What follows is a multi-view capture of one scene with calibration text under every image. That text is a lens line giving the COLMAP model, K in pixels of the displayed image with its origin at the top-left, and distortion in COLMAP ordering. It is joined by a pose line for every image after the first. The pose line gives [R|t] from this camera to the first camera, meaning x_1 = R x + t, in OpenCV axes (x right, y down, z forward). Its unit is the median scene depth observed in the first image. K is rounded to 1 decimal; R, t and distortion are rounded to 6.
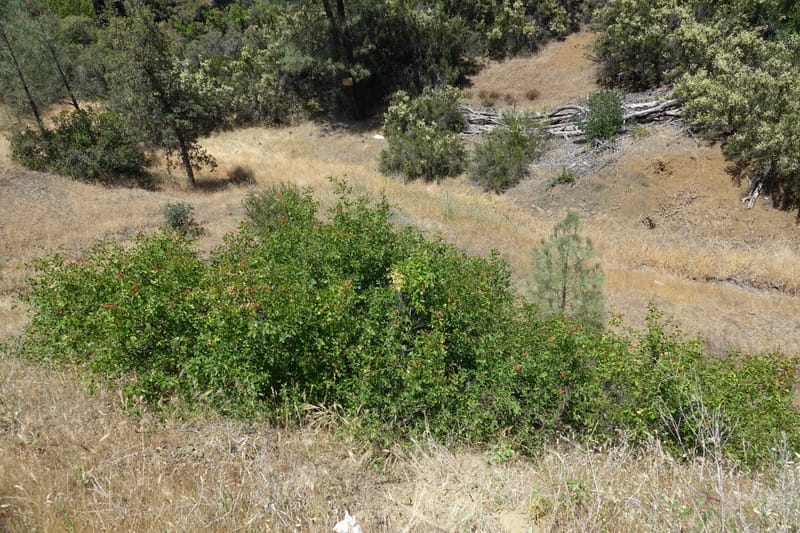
lens RADIAL K [[561.1, 0, 400.2], [0, 561.1, 265.2], [0, 0, 1]] dist [0.002253, 0.003922]
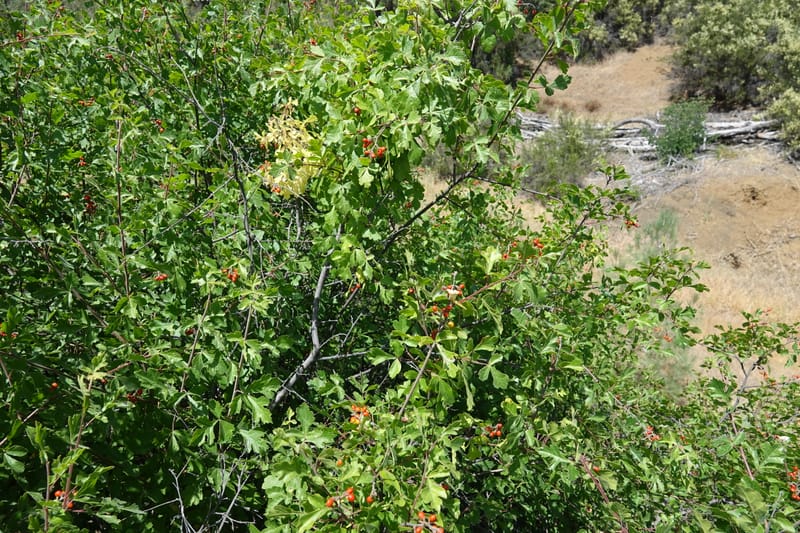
lens RADIAL K [[559.2, 0, 400.0], [0, 559.2, 266.5], [0, 0, 1]] dist [0.004155, -0.003761]
pose [[0.991061, 0.124992, -0.046649, 0.013049], [-0.126678, 0.991321, -0.035134, 0.017262], [0.041852, 0.040730, 0.998293, 0.164768]]
